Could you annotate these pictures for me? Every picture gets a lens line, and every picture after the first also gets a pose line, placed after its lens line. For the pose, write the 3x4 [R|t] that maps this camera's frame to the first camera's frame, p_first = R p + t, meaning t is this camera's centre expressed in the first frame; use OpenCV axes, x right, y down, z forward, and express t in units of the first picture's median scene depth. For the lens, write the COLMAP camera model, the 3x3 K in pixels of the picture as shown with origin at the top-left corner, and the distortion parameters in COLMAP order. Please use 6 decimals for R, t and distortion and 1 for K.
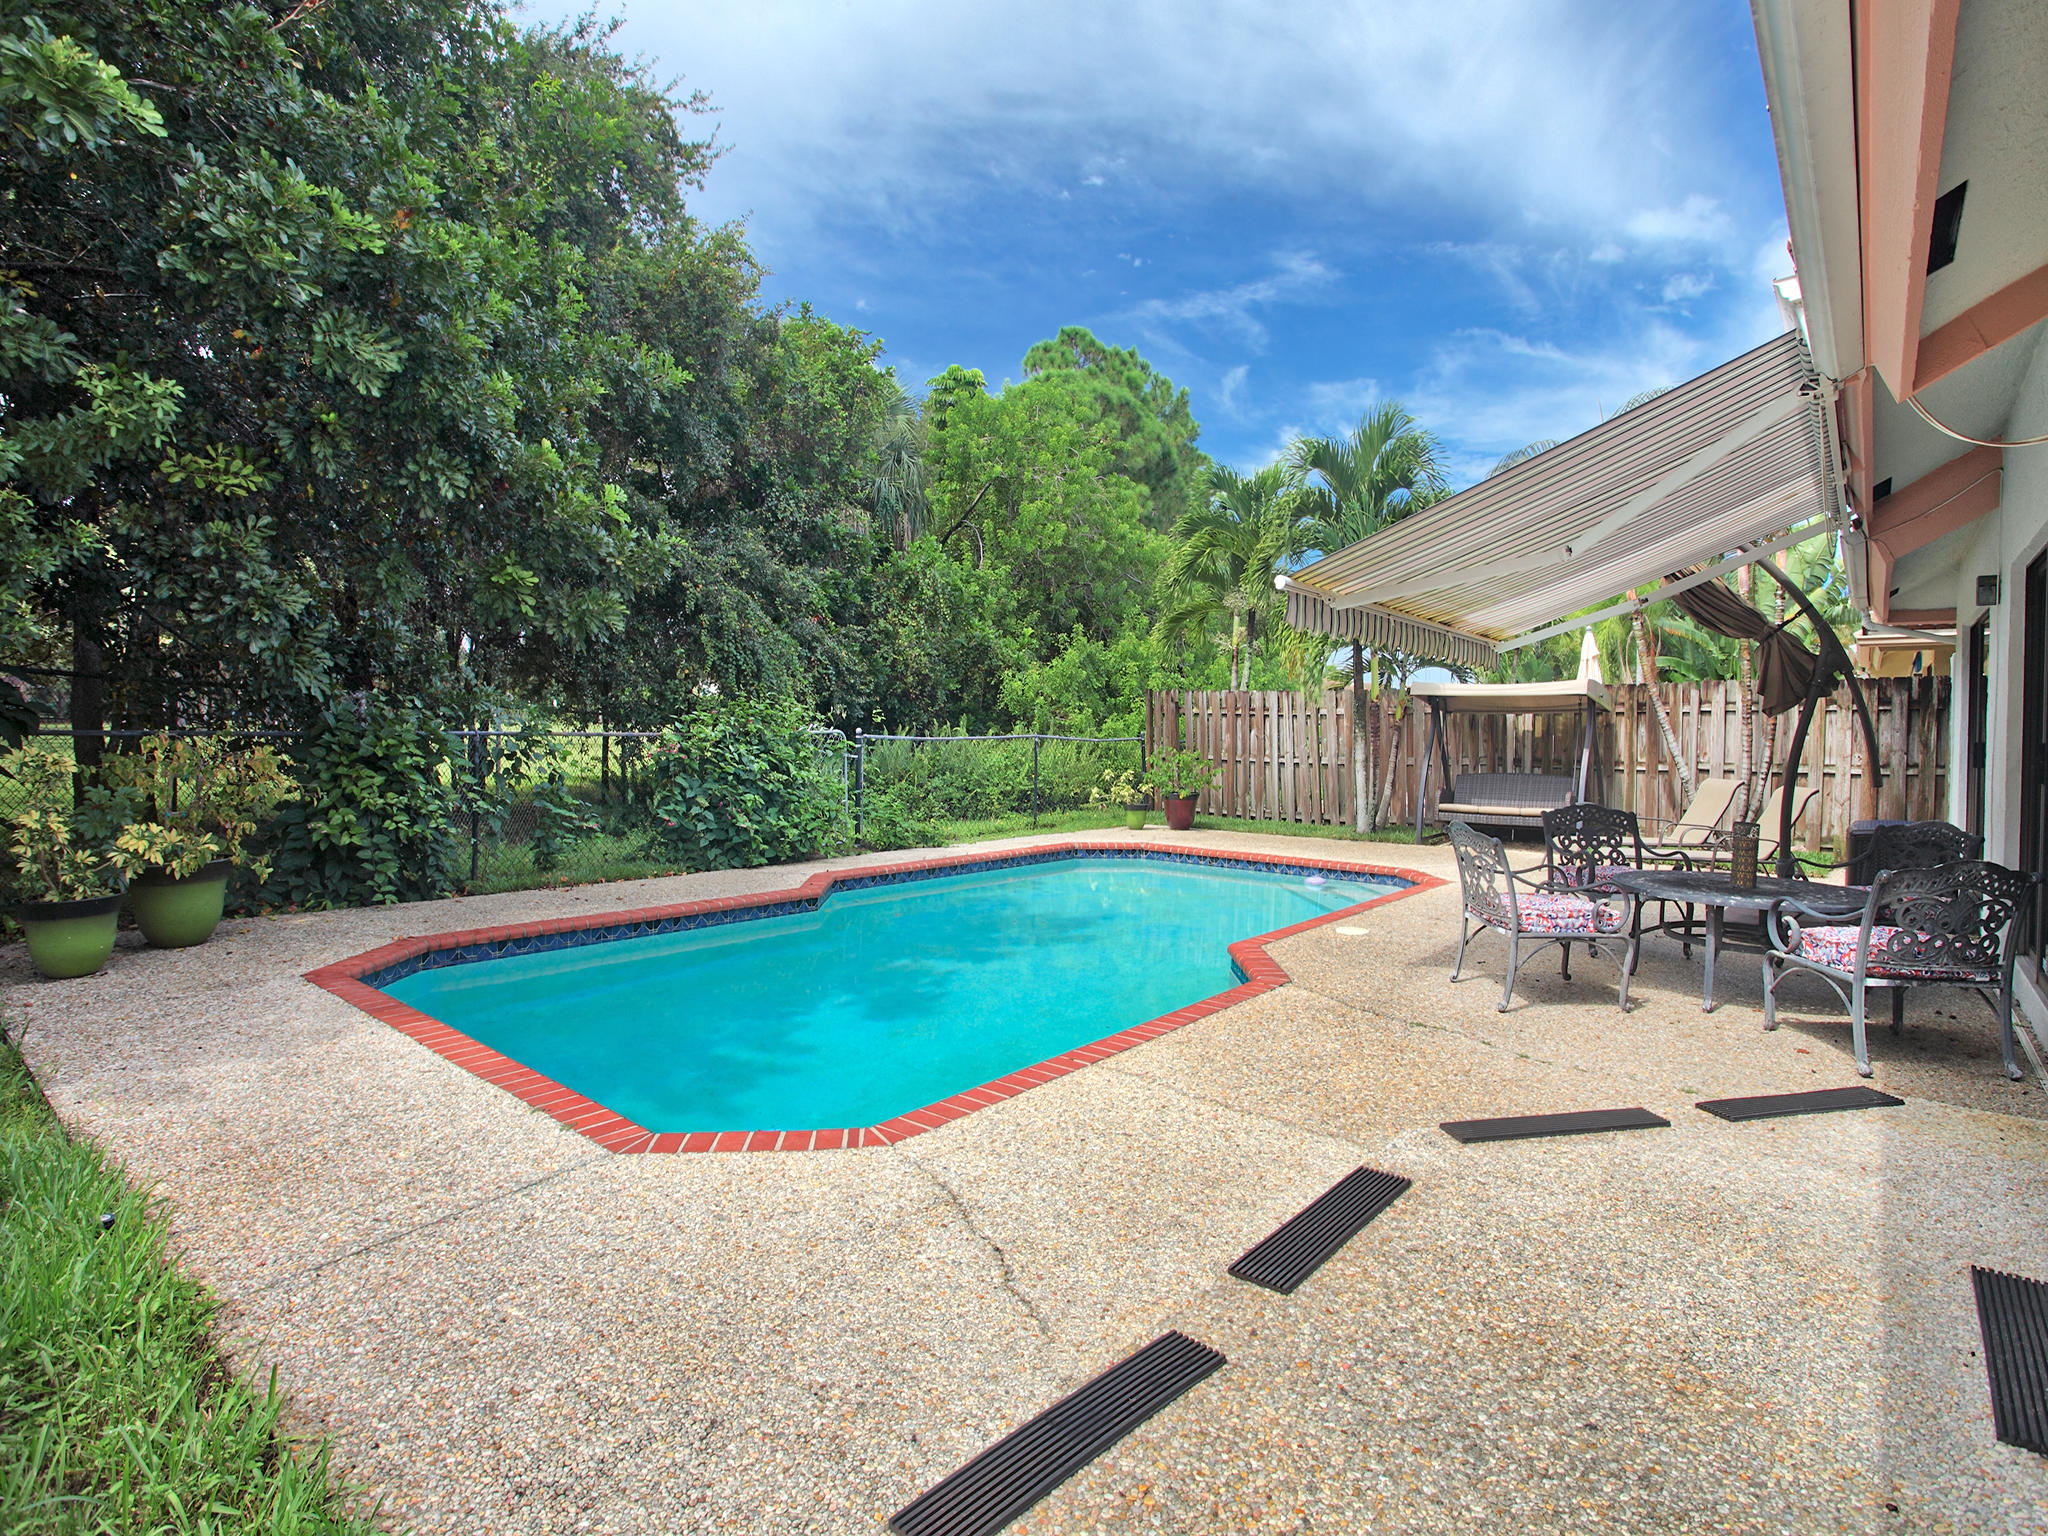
lens RADIAL K [[1003.0, 0, 1004.9], [0, 1003.0, 766.2], [0, 0, 1]] dist [-0.052903, 0.018112]
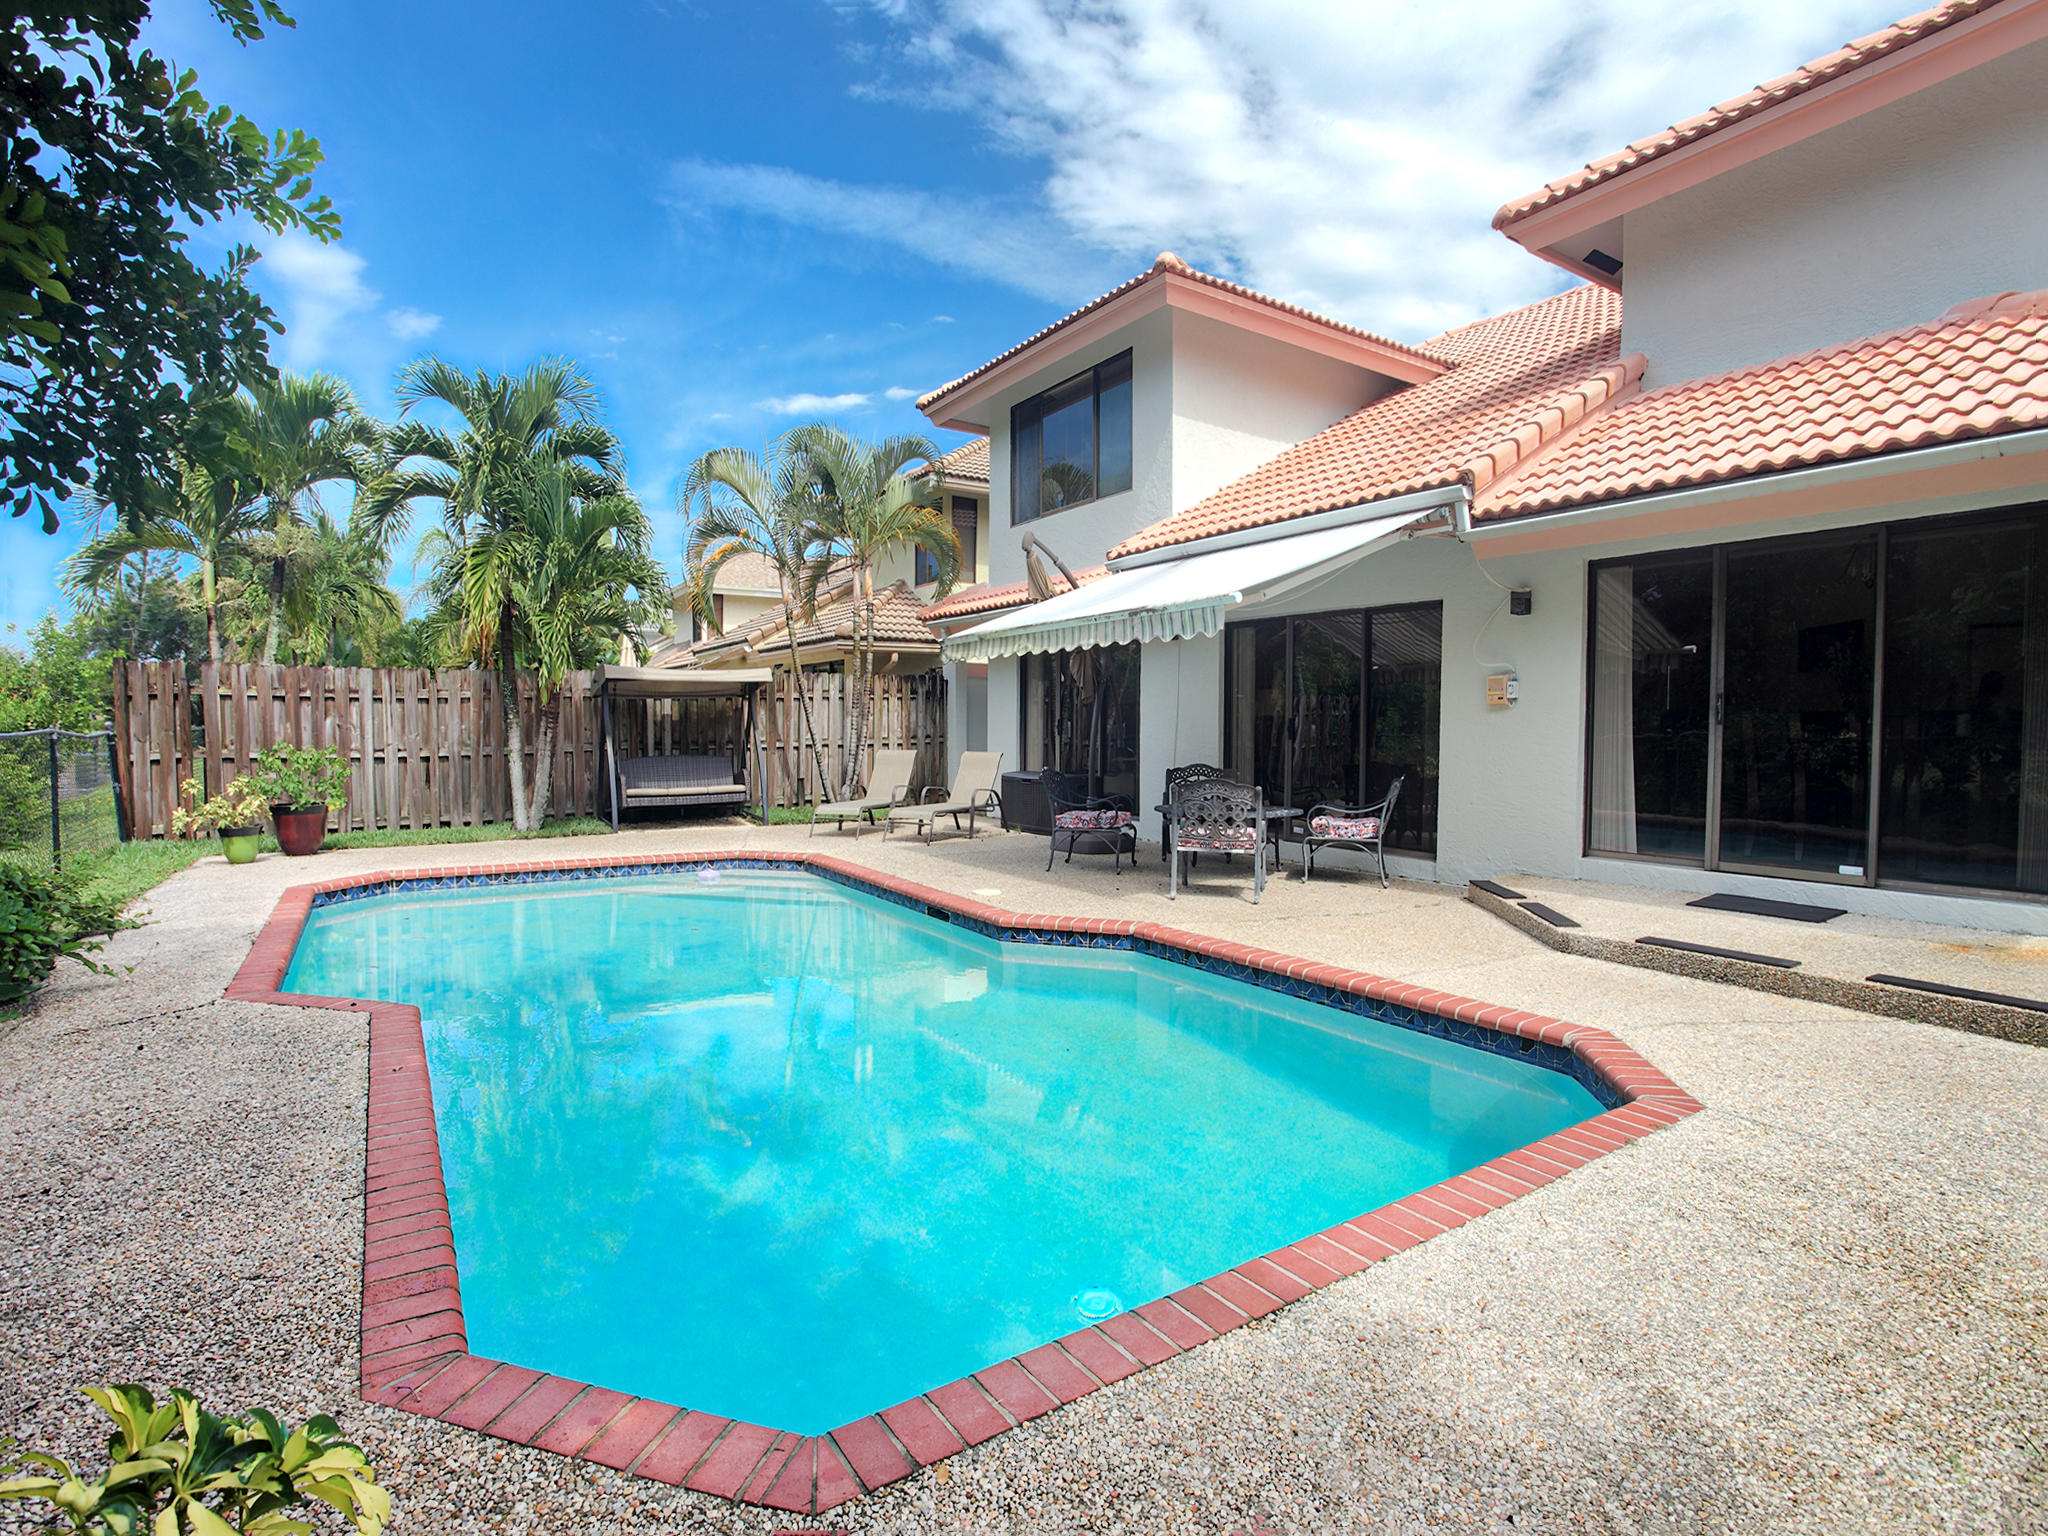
lens RADIAL K [[1003.0, 0, 1008.2], [0, 1003.0, 766.4], [0, 0, 1]] dist [-0.052903, 0.018112]
pose [[0.304549, -0.053054, 0.951018, -0.438239], [0.038492, 0.998317, 0.043366, -0.015273], [-0.951719, 0.023399, 0.306079, 0.375568]]
